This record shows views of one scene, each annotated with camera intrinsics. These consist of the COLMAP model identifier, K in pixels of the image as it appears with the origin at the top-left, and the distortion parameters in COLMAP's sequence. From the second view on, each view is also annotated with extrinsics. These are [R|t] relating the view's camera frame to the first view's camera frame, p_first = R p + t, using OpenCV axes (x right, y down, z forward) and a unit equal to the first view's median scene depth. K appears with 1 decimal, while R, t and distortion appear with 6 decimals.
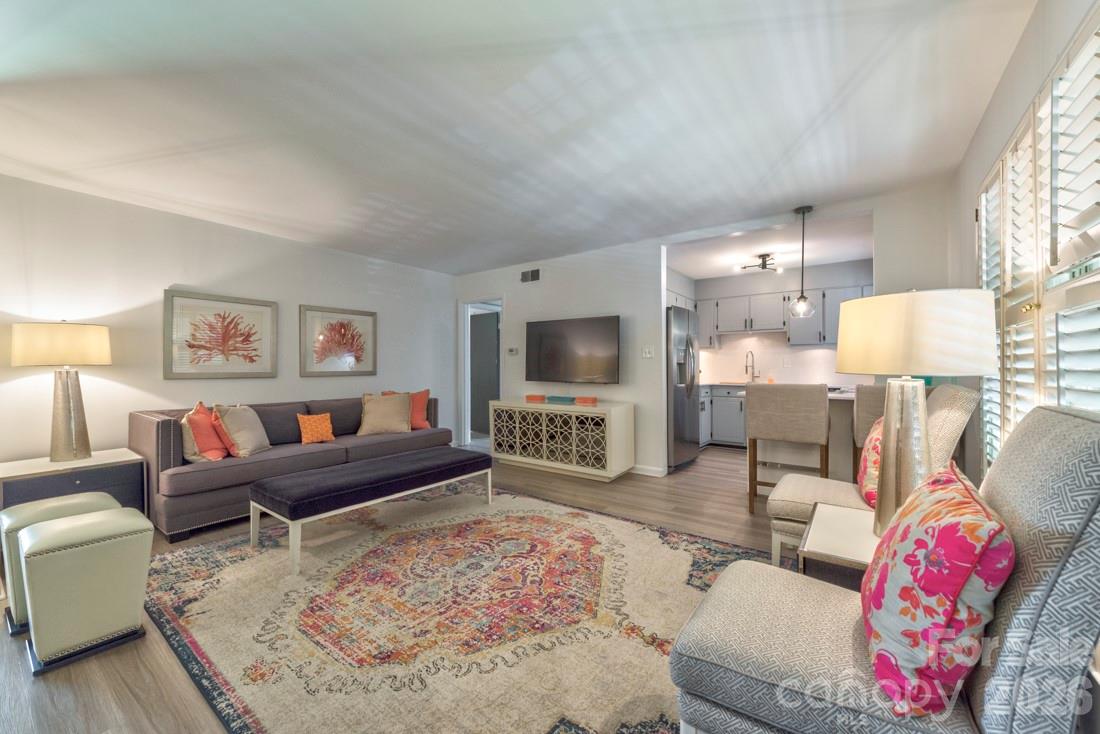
lens RADIAL K [[427.2, 0, 548.0], [0, 427.2, 367.1], [0, 0, 1]] dist [0.014869, -0.006888]
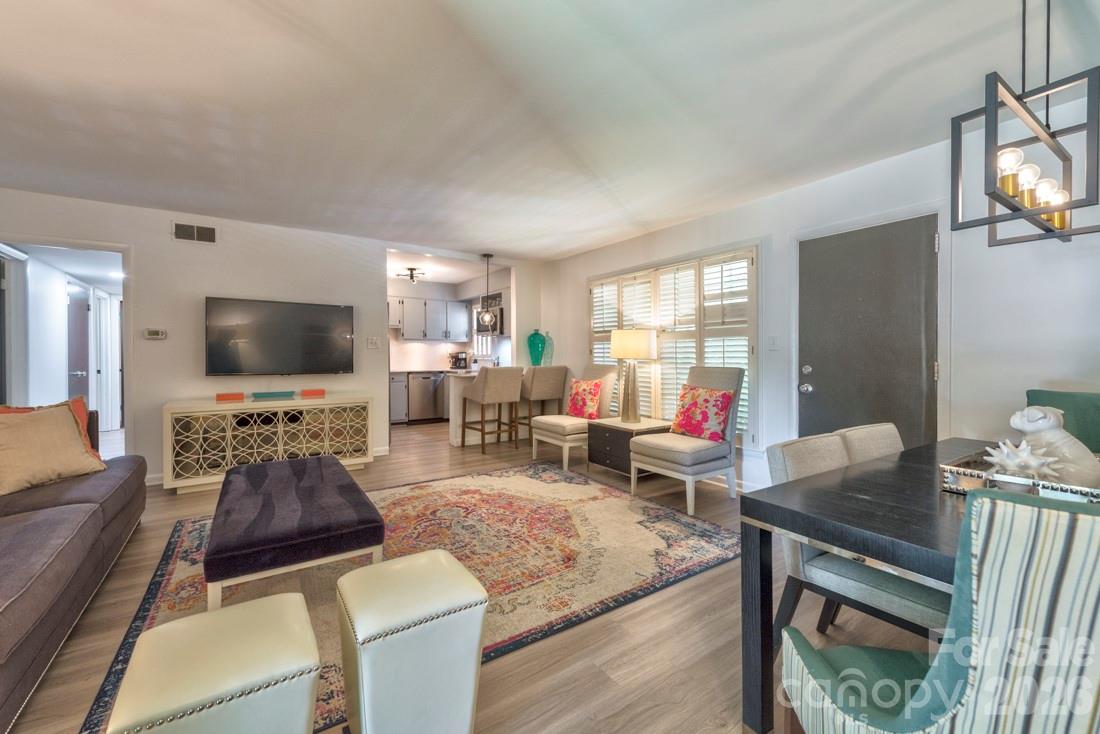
lens RADIAL K [[439.5, 0, 543.3], [0, 439.5, 359.5], [0, 0, 1]] dist [0.000987, -0.000365]
pose [[0.331845, -0.008900, 0.943292, -1.084095], [0.002462, 0.999960, 0.008568, -0.002693], [-0.943331, -0.000521, 0.331854, 0.360223]]
